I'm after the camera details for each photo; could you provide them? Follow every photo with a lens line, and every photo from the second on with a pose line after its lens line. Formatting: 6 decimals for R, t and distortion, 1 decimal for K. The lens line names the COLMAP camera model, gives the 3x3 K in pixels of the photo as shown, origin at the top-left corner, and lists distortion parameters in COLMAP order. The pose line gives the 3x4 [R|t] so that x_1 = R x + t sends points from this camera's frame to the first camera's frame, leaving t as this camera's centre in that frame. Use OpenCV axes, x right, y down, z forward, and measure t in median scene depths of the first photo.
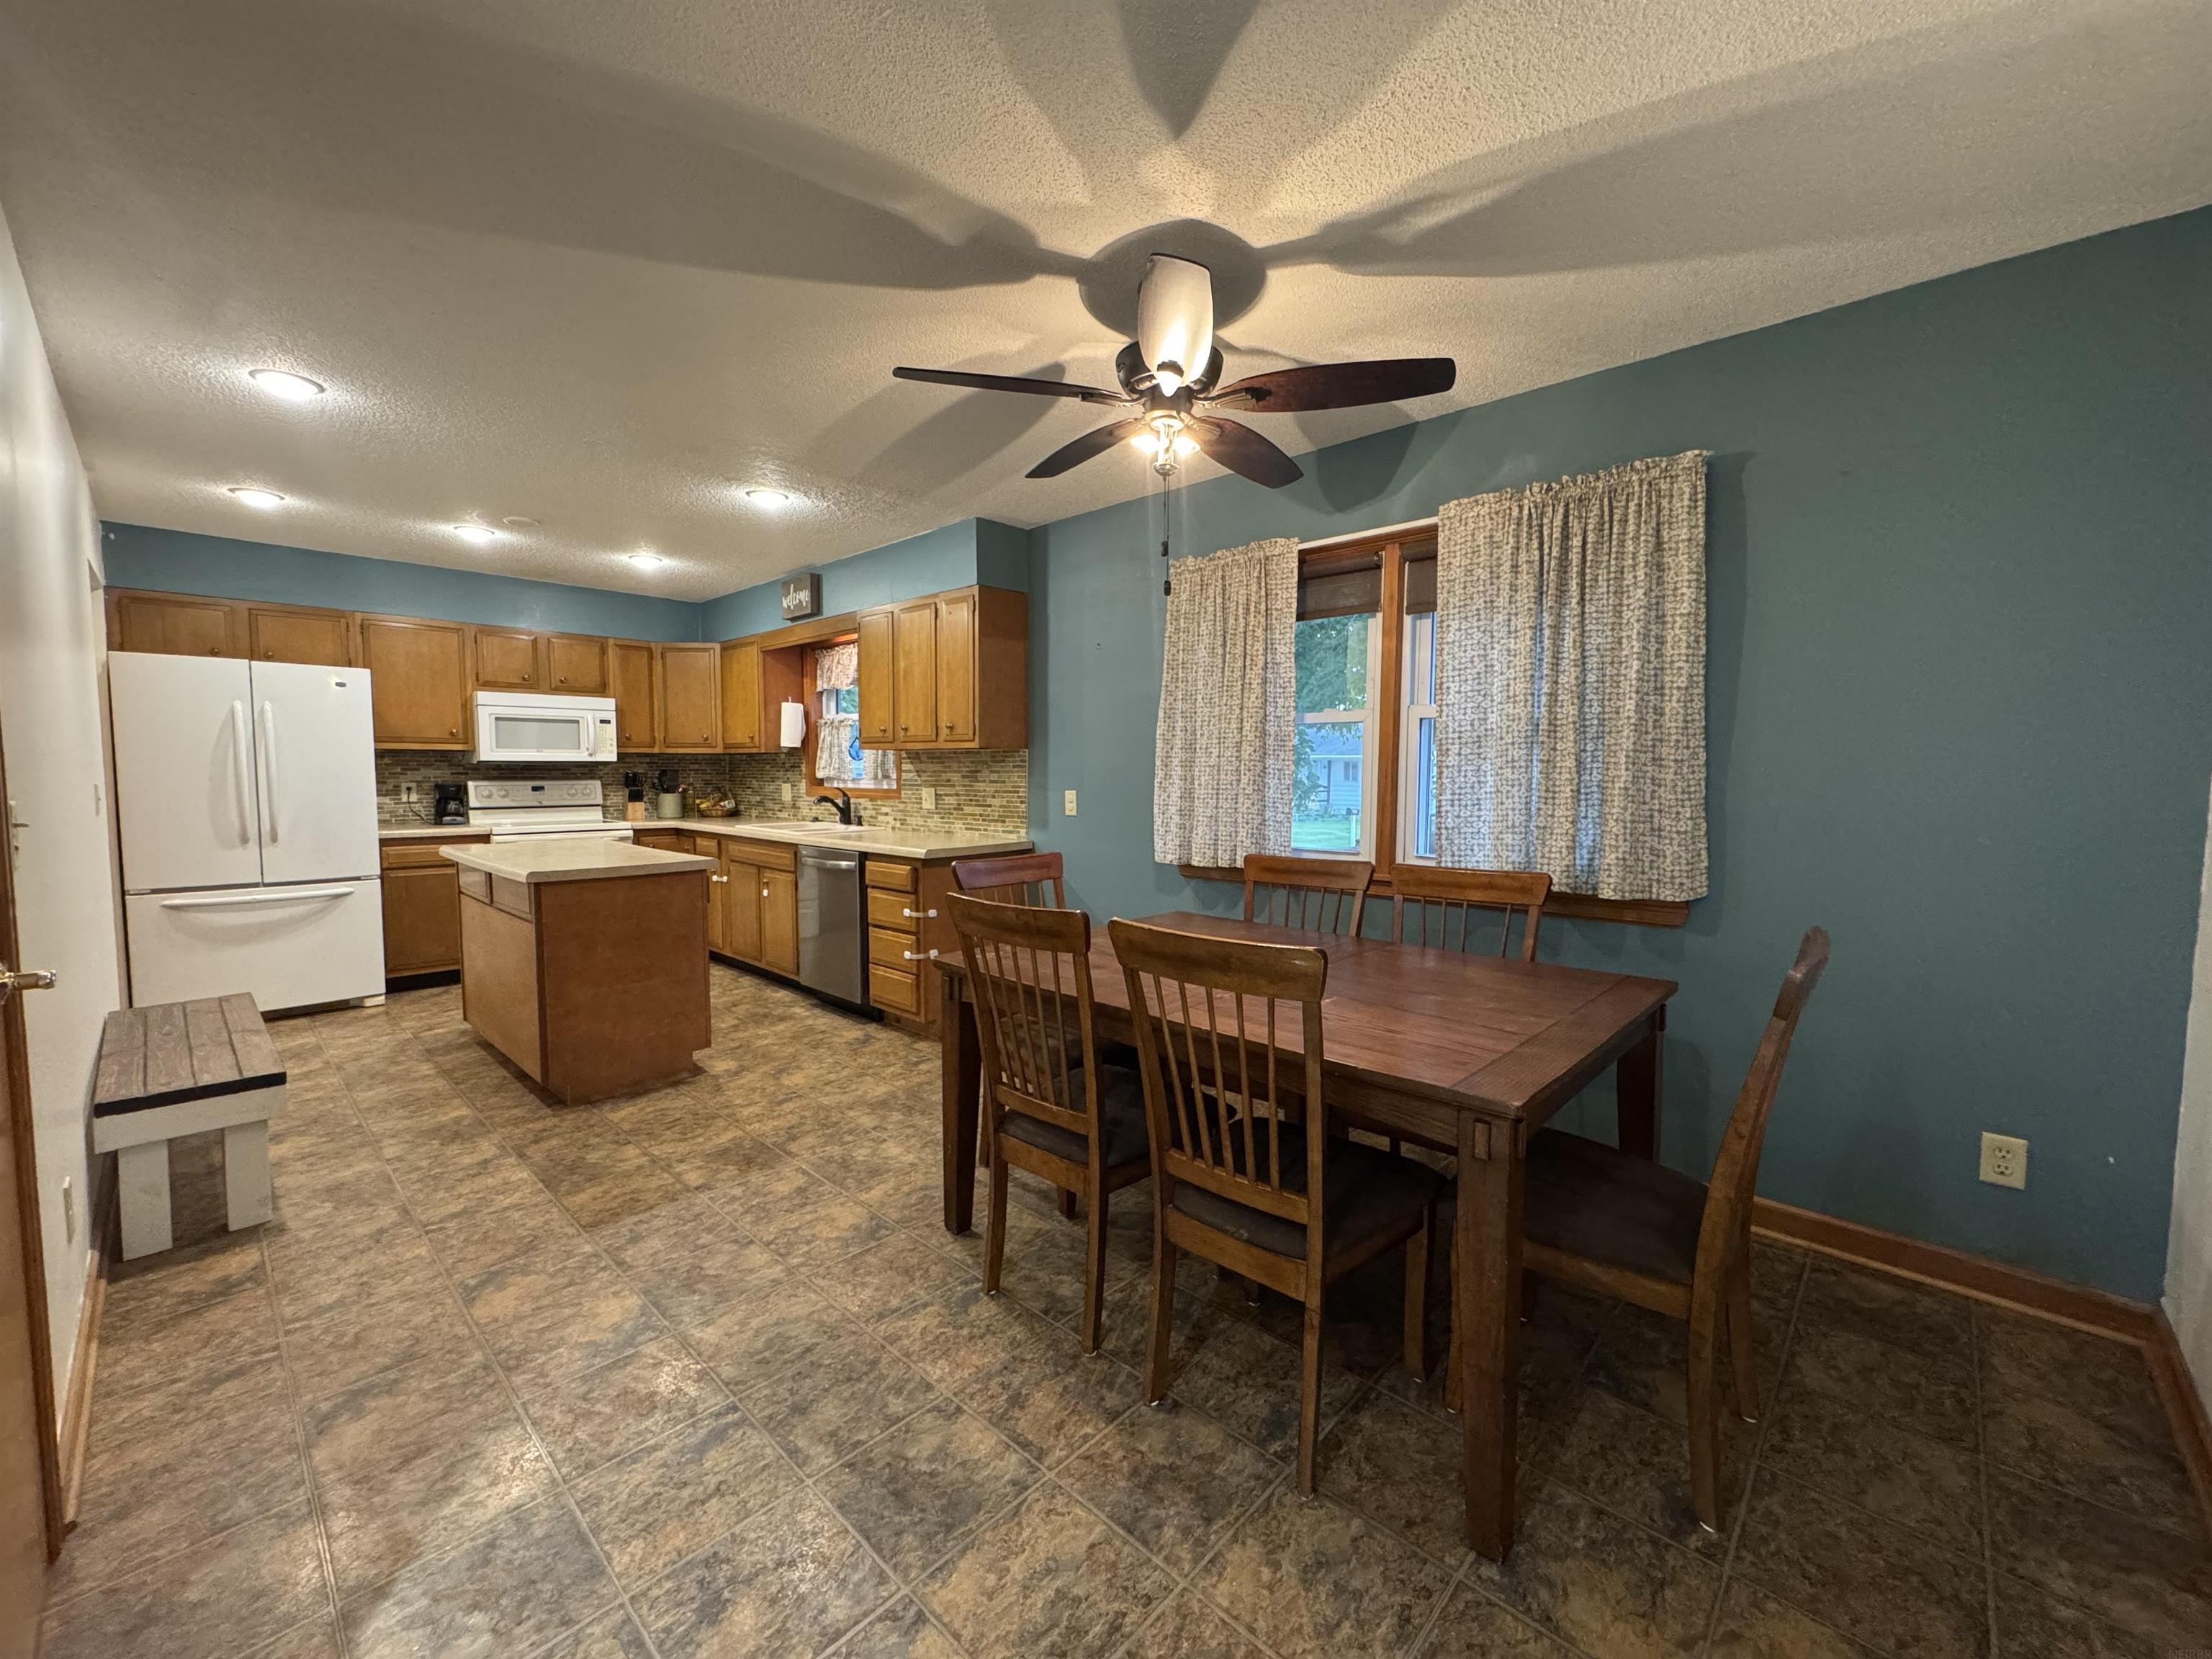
lens RADIAL K [[883.6, 0, 1108.1], [0, 883.6, 830.9], [0, 0, 1]] dist [-0.002985, -0.000474]
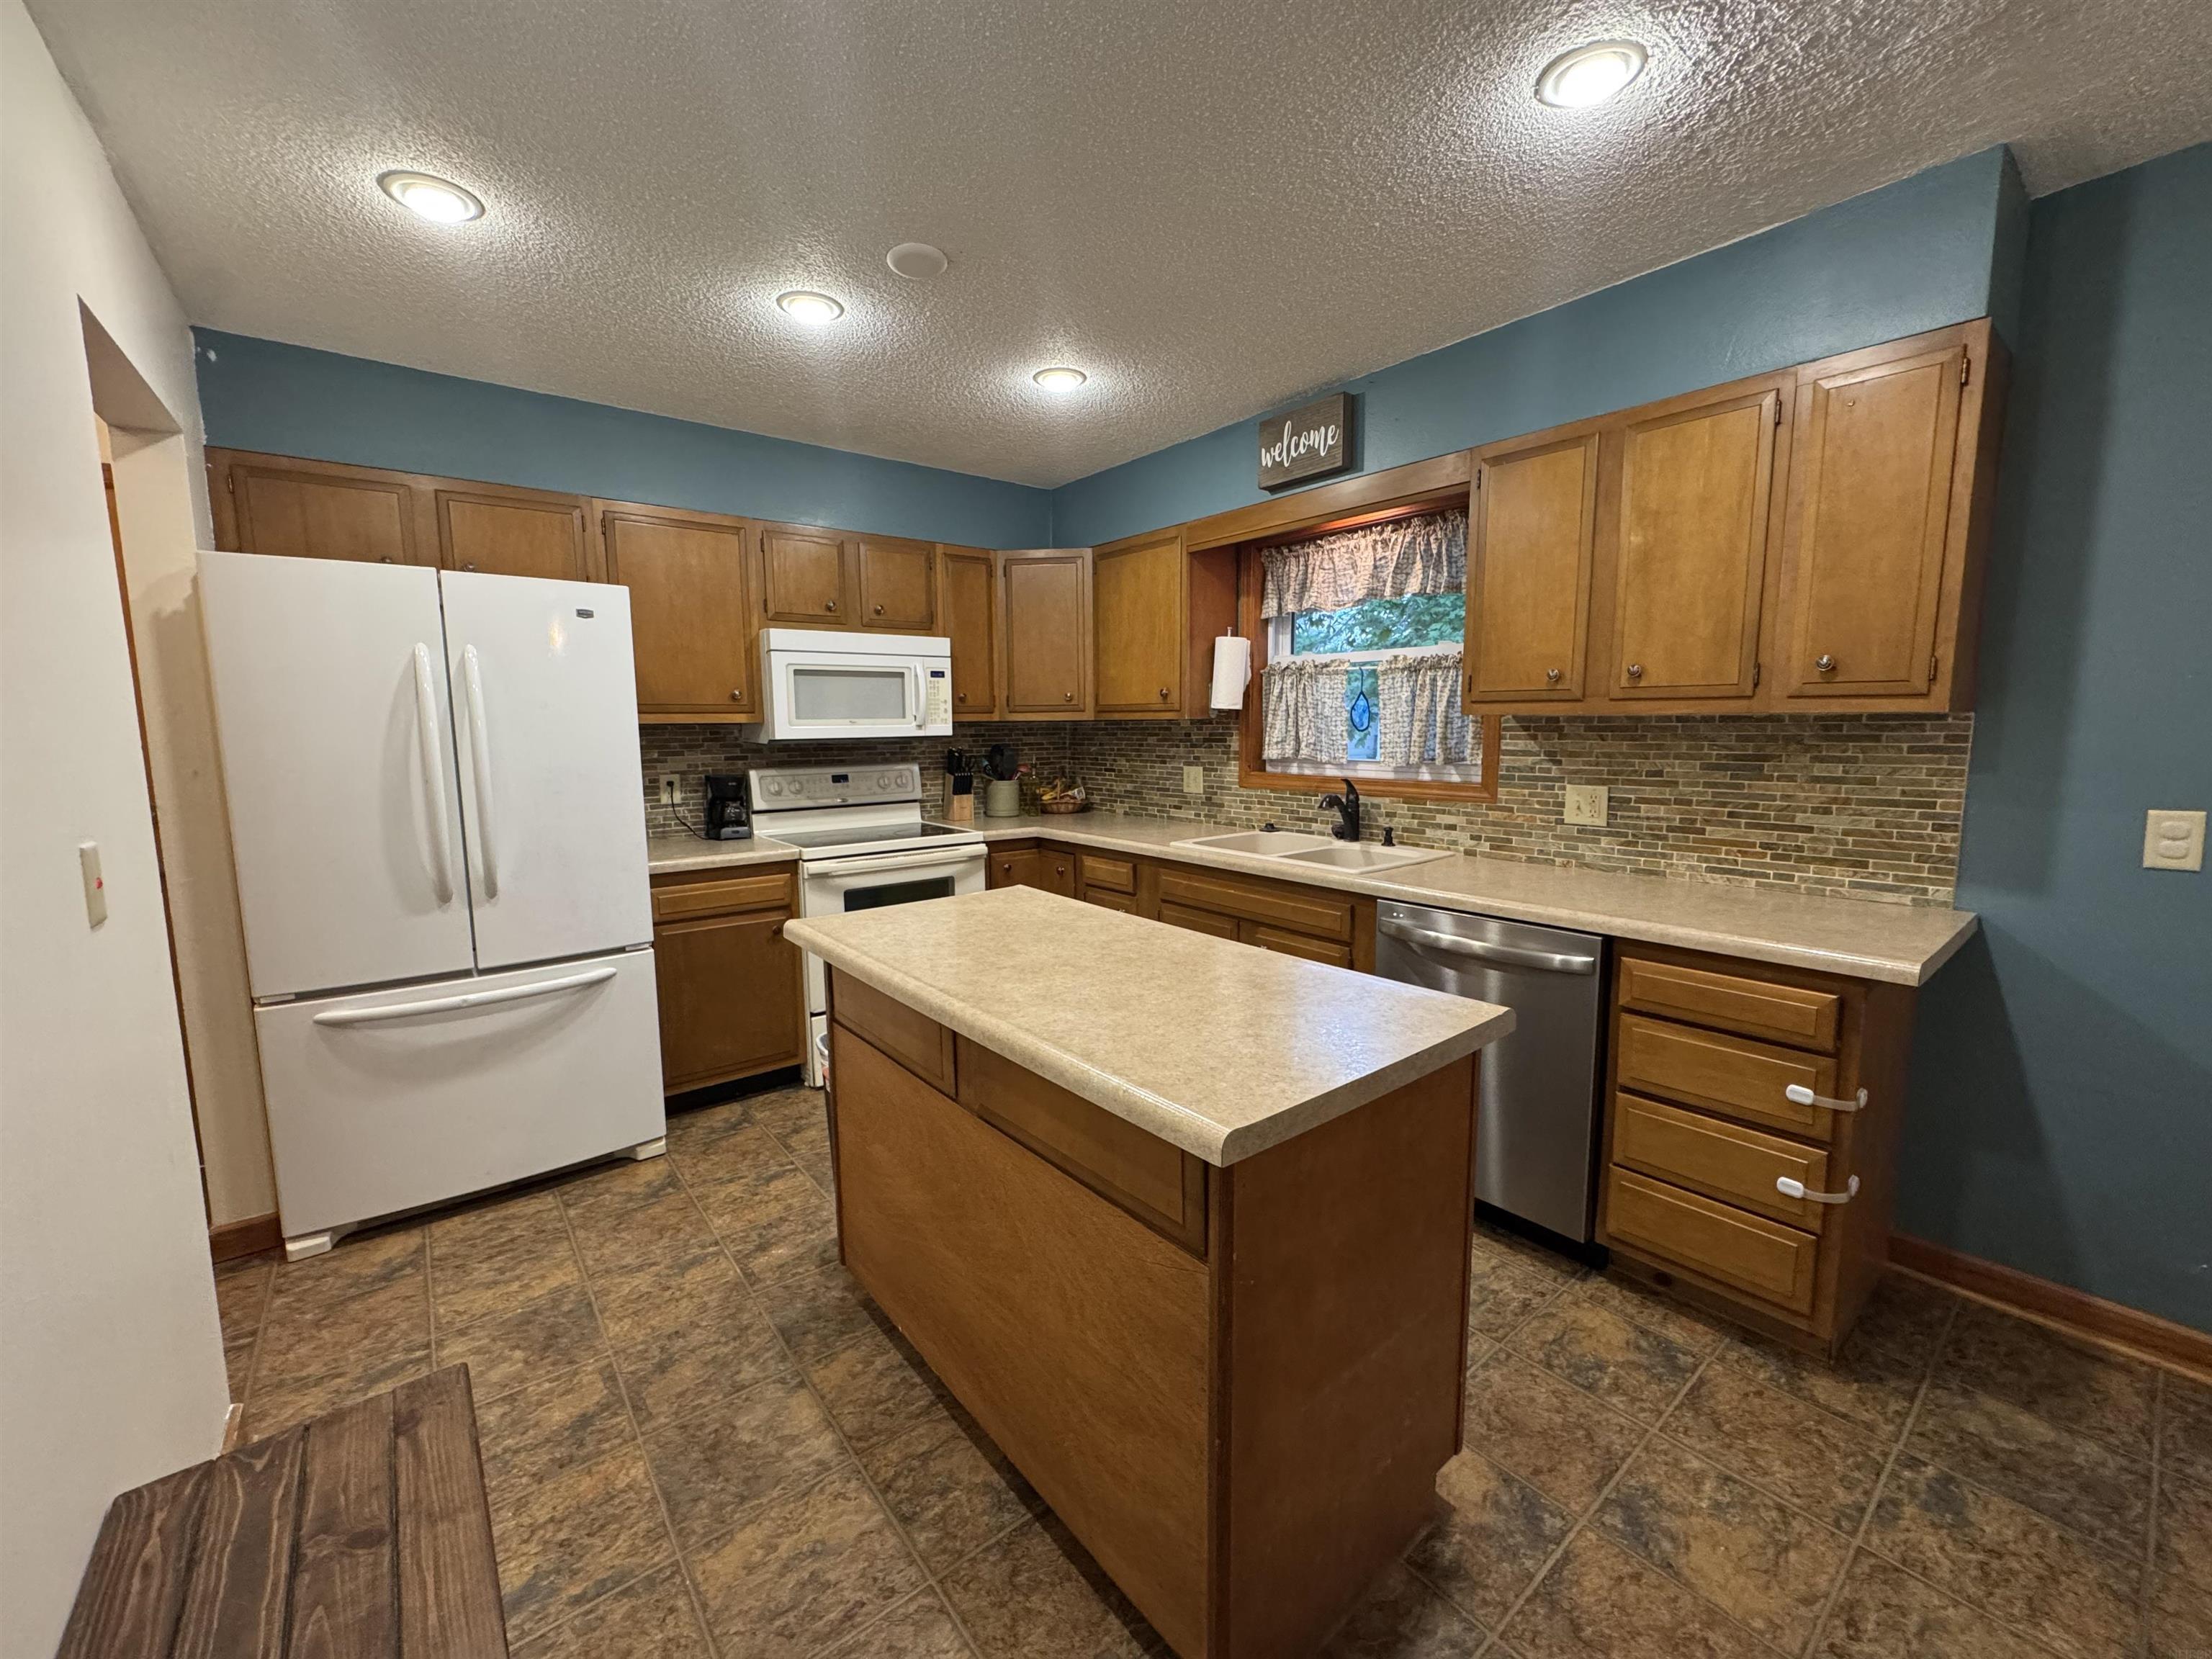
lens RADIAL K [[883.6, 0, 1104.3], [0, 883.6, 830.2], [0, 0, 1]] dist [-0.002985, -0.000474]
pose [[0.990181, 0.004720, -0.139713, -0.389521], [0.002623, 0.998627, 0.052326, -0.047171], [0.139769, -0.052179, 0.988808, 0.405118]]
